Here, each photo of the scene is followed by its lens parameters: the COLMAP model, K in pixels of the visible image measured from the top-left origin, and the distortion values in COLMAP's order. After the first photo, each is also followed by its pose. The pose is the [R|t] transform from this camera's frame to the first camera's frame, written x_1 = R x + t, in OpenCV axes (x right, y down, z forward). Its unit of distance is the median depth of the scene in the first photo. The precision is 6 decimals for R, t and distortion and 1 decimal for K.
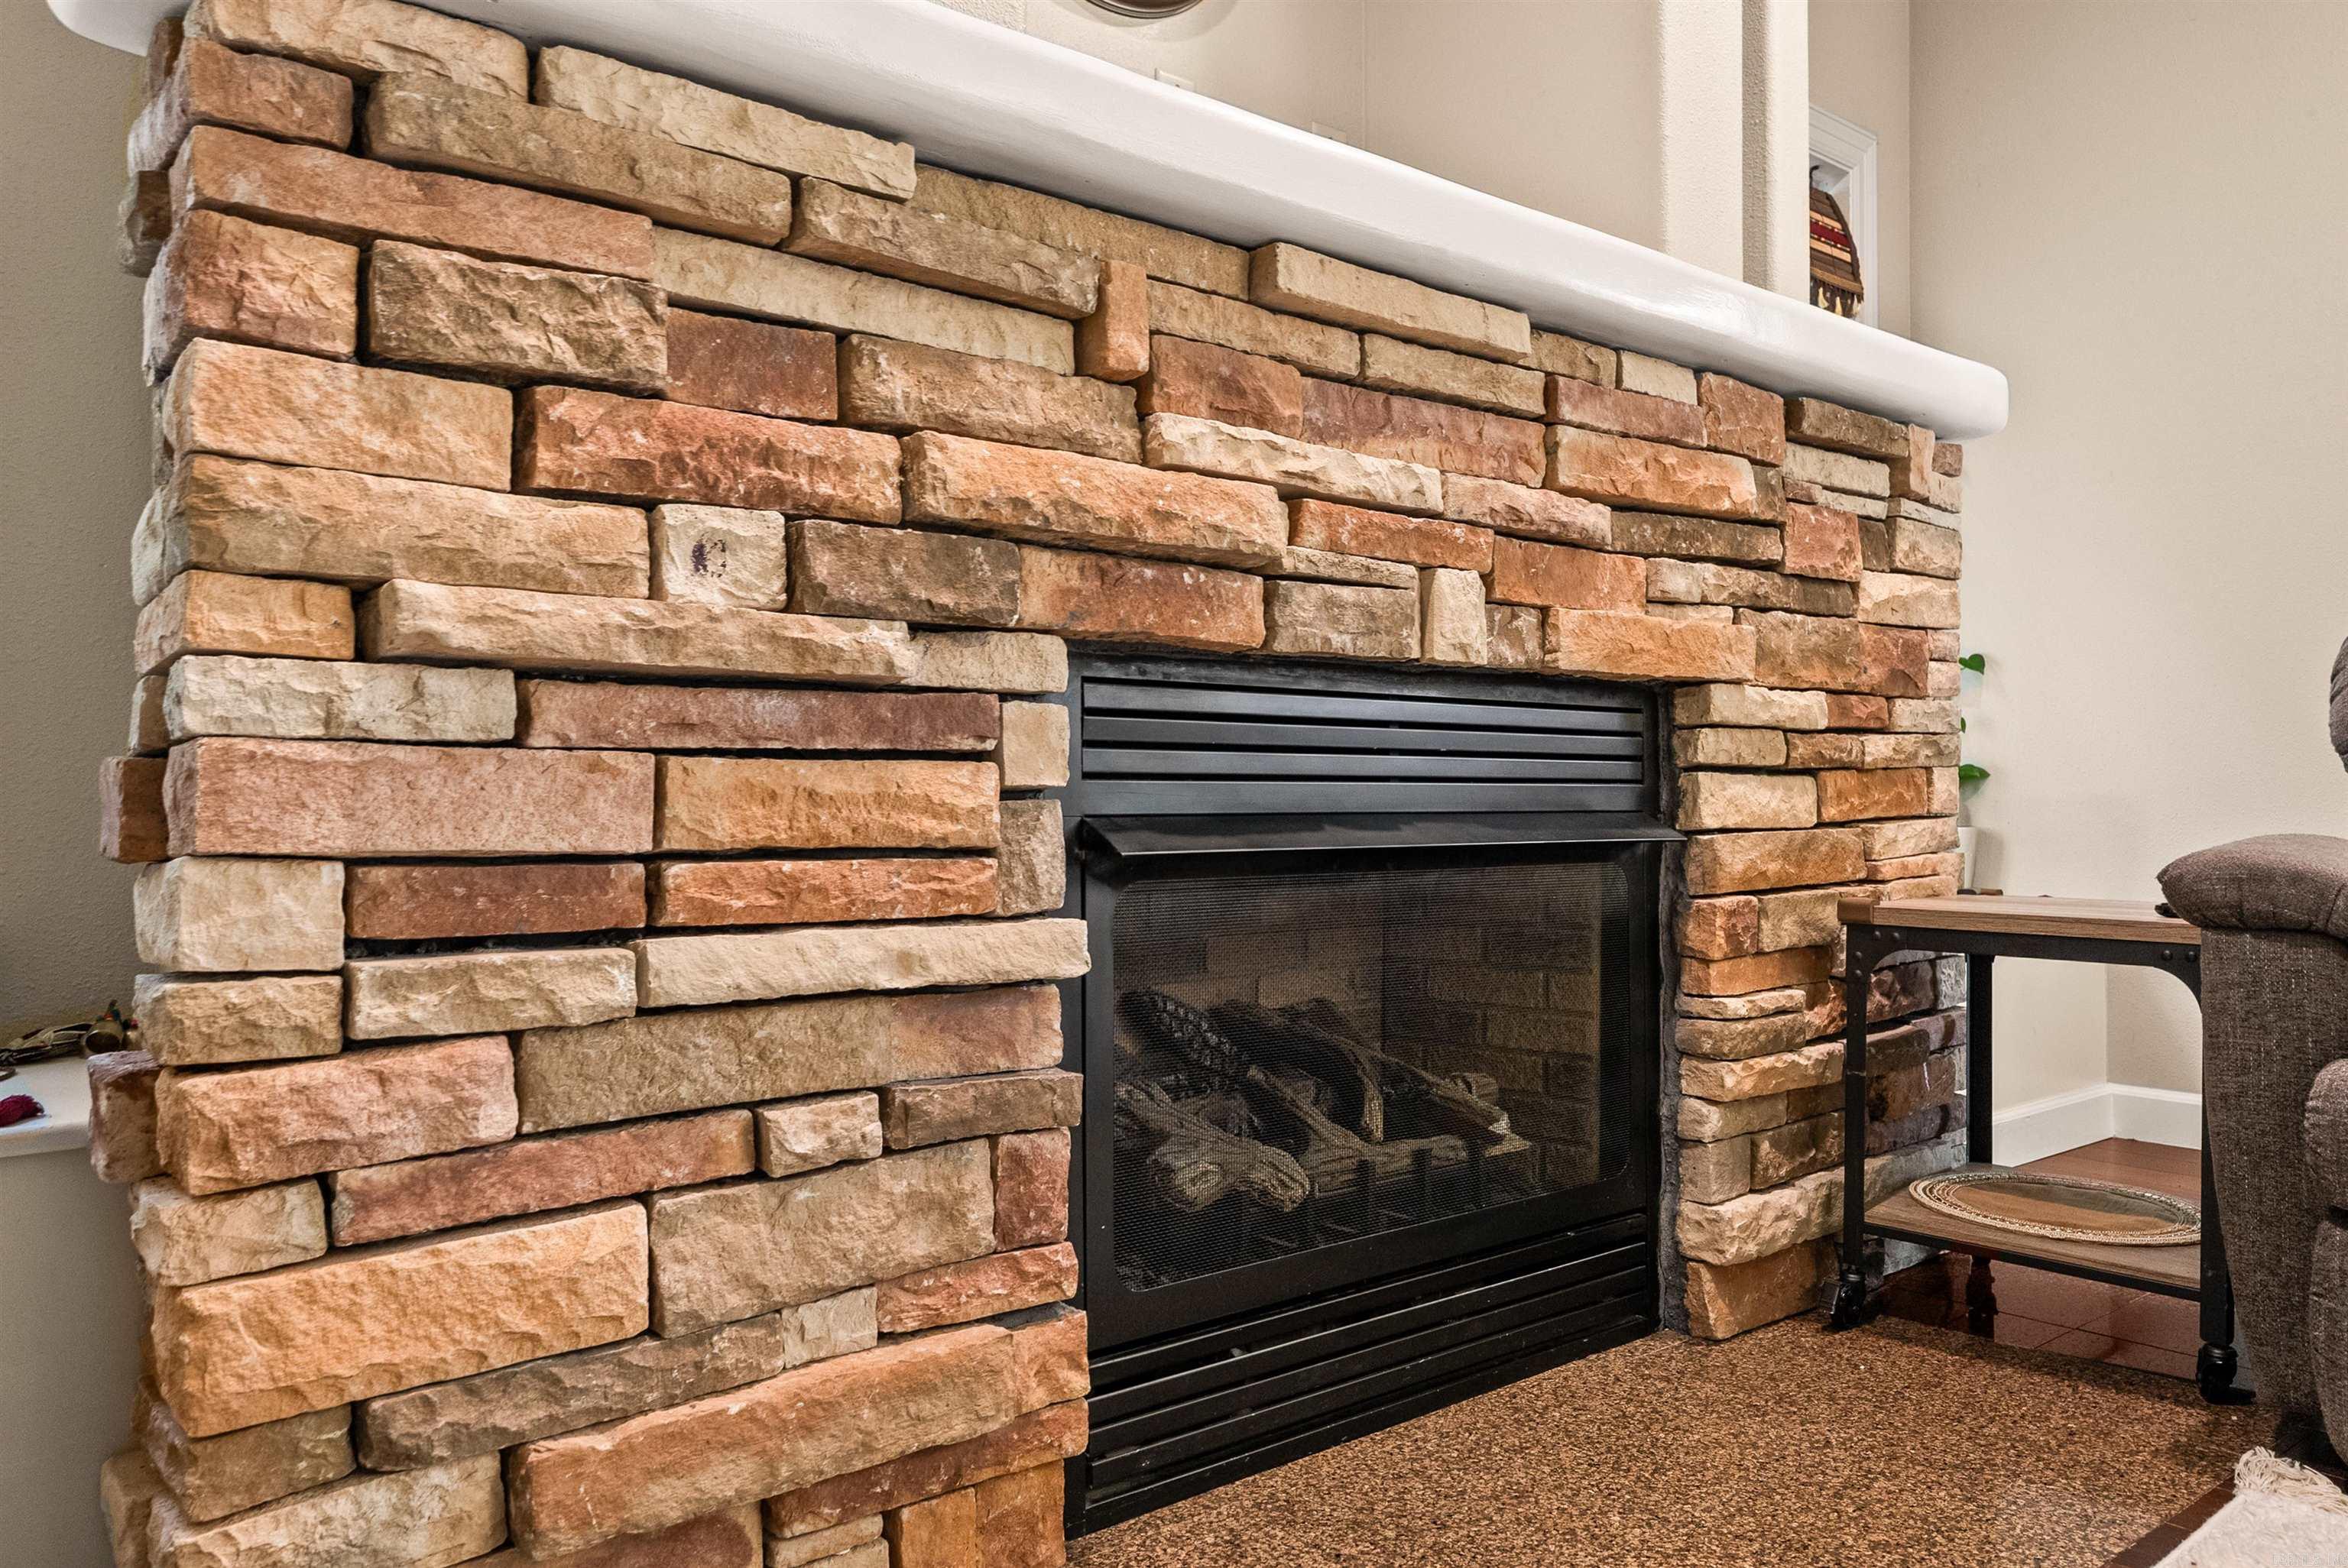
lens RADIAL K [[1607.2, 0, 1177.5], [0, 1607.2, 789.8], [0, 0, 1]] dist [-0.008814, -0.000654]
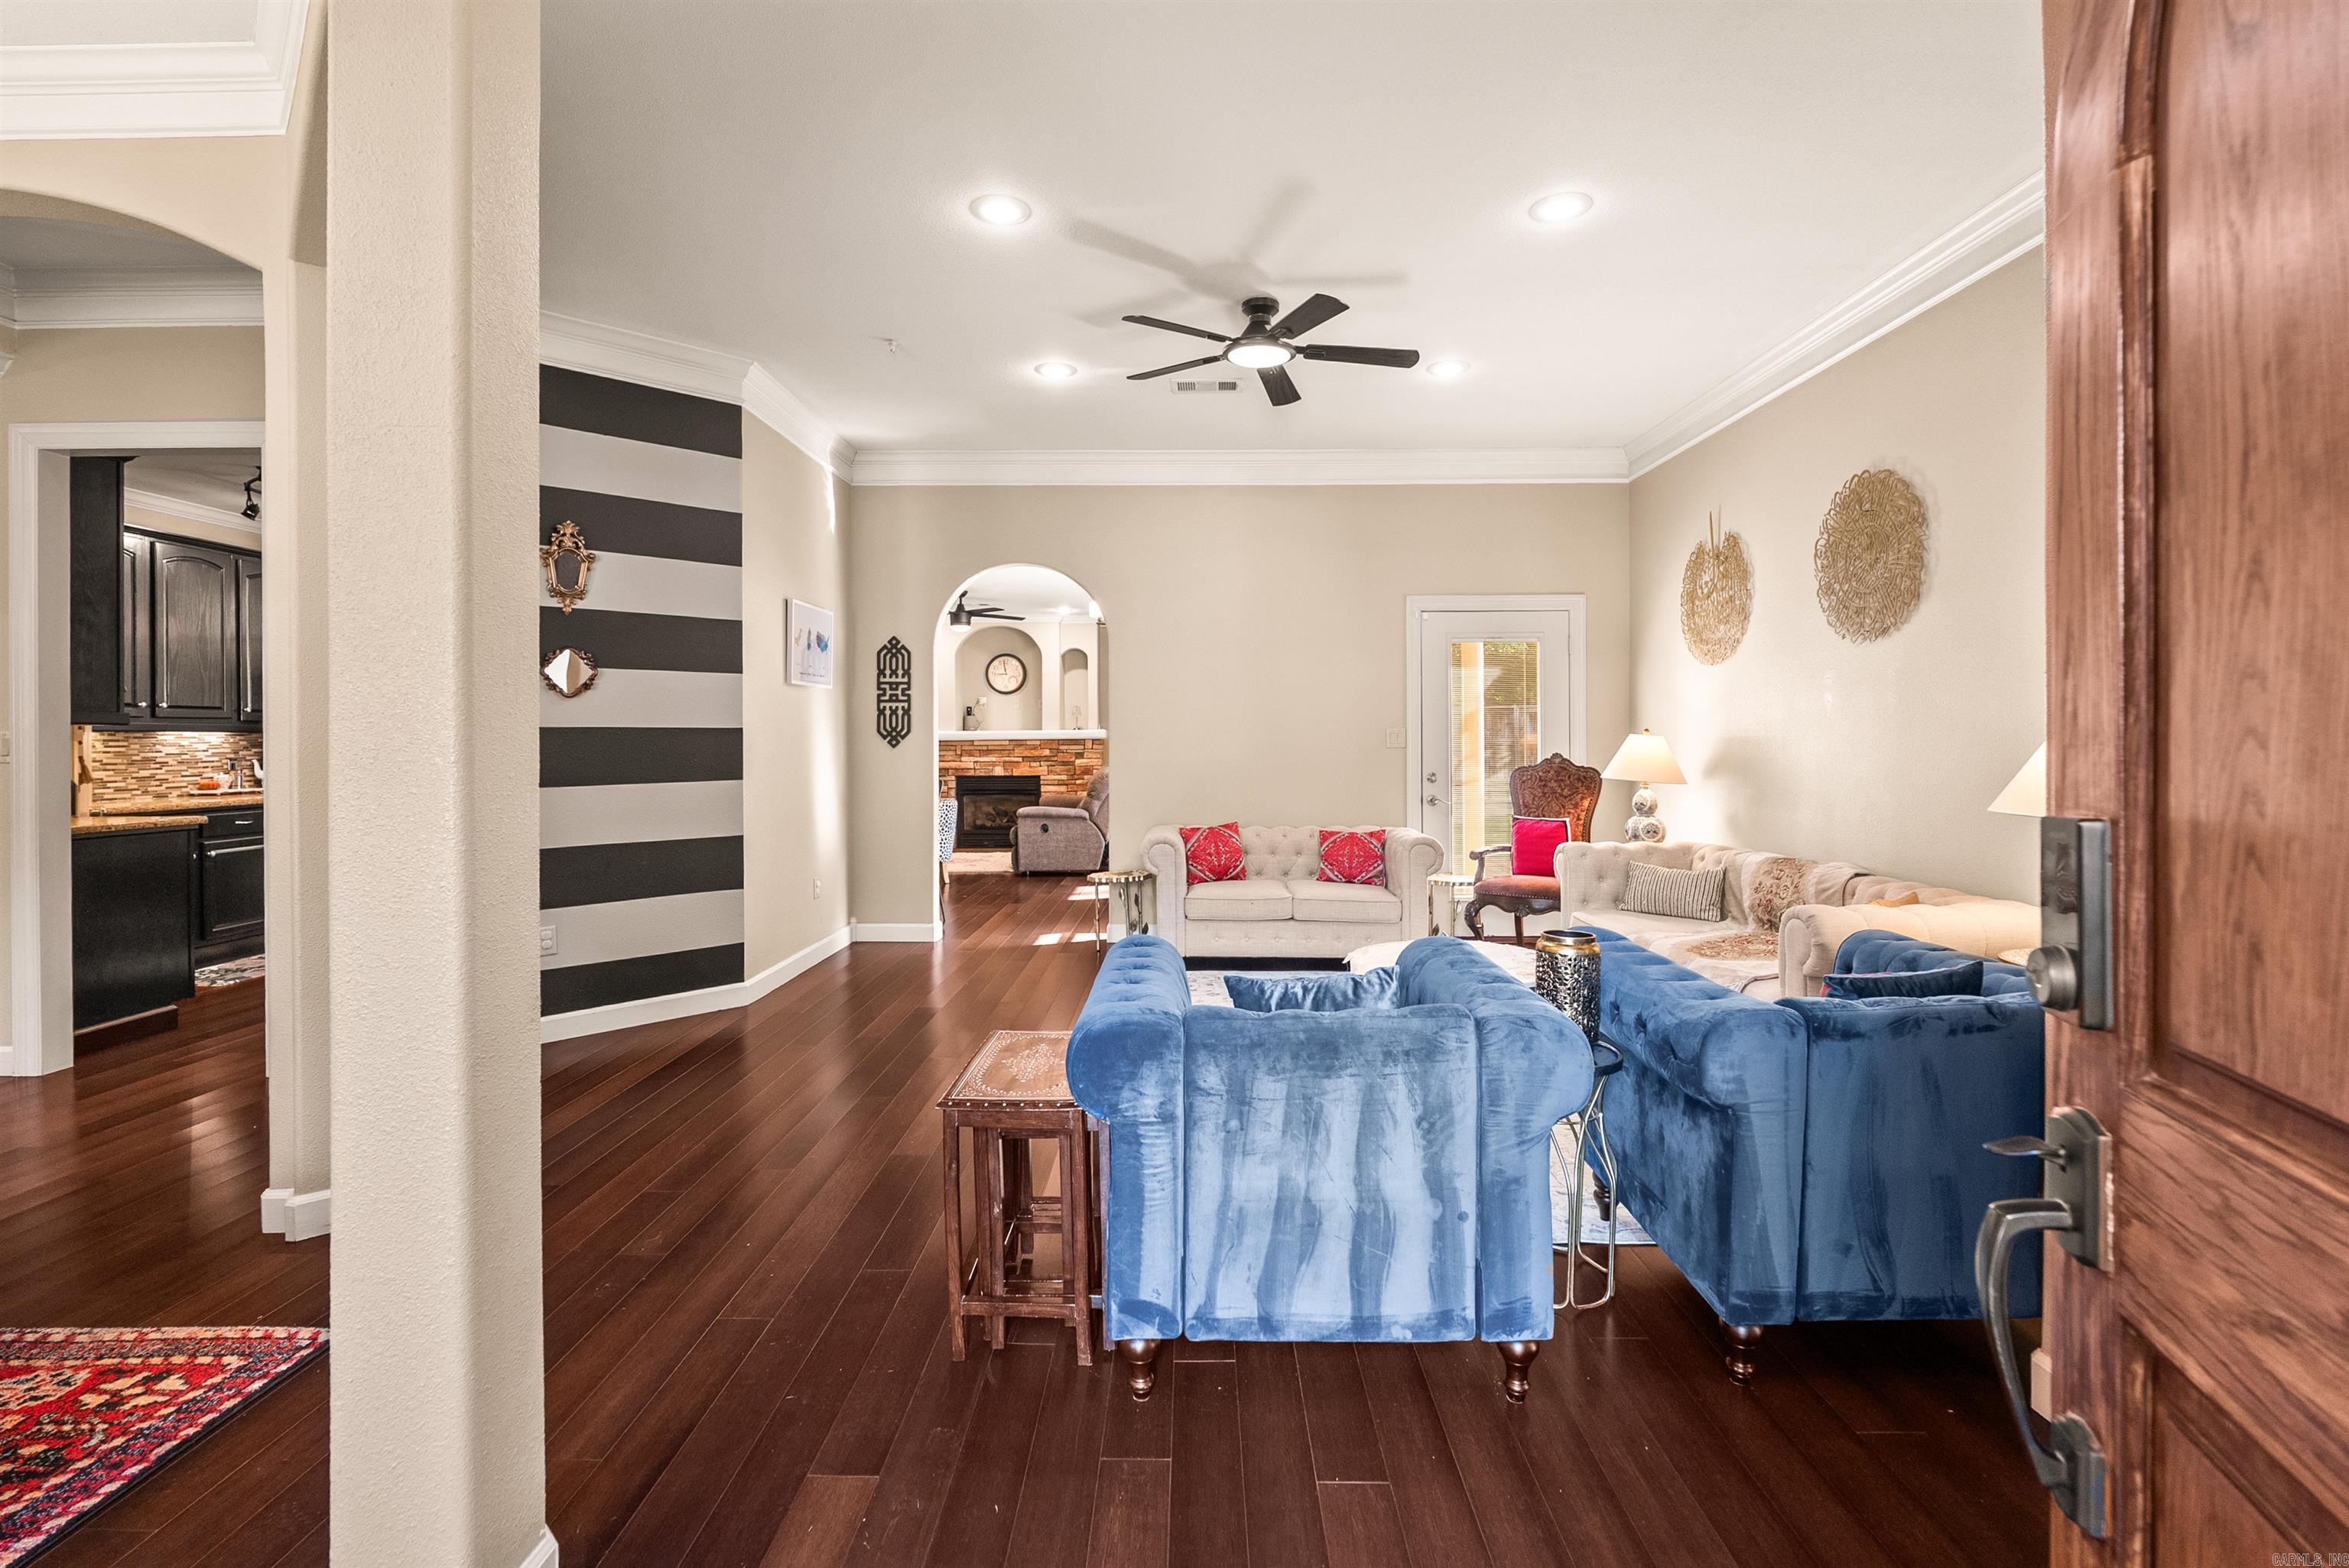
lens RADIAL K [[1052.1, 0, 1179.5], [0, 1052.1, 739.6], [0, 0, 1]] dist [-0.006081, 0.000122]
pose [[0.784420, -0.001220, -0.620229, 6.555001], [0.005487, 0.999973, 0.004972, -0.416792], [0.620206, -0.007303, 0.784405, -4.465552]]
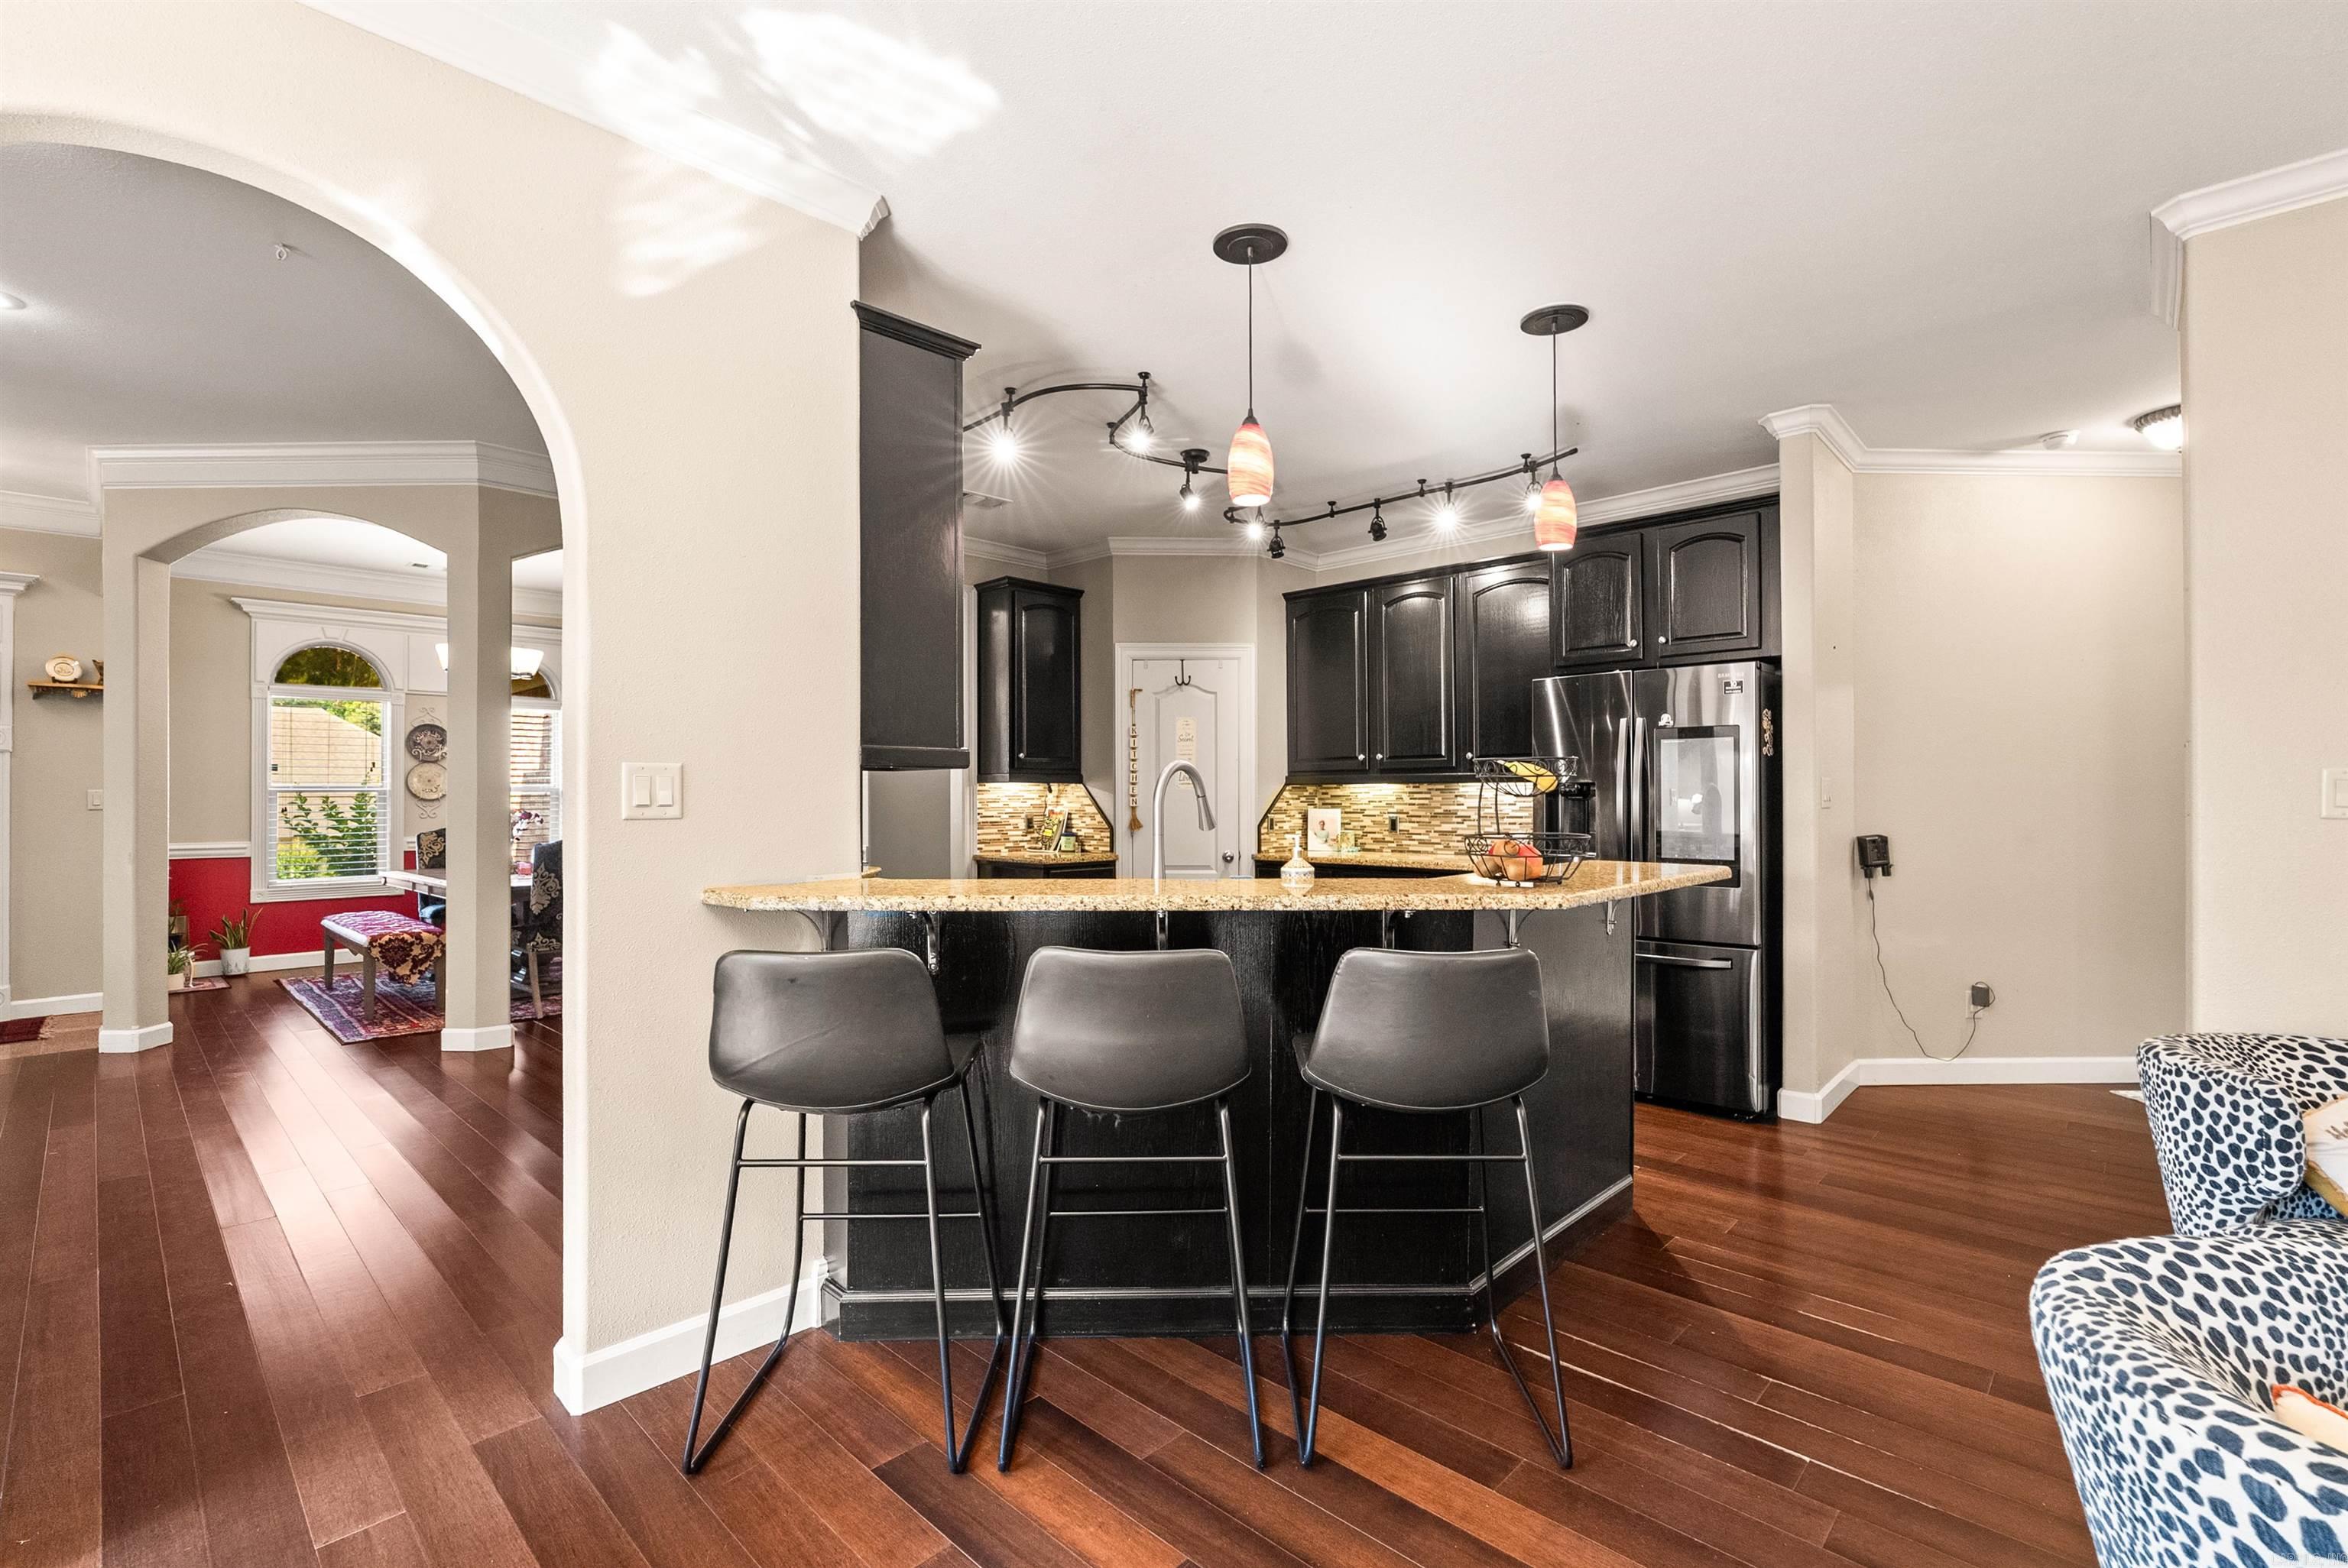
lens RADIAL K [[1051.6, 0, 1169.3], [0, 1051.6, 784.9], [0, 0, 1]] dist [-0.006081, 0.000122]
pose [[-0.988796, 0.001577, -0.149263, 2.280714], [0.003484, 0.999916, -0.012520, -0.396395], [0.149230, -0.012900, -0.988718, 0.059559]]
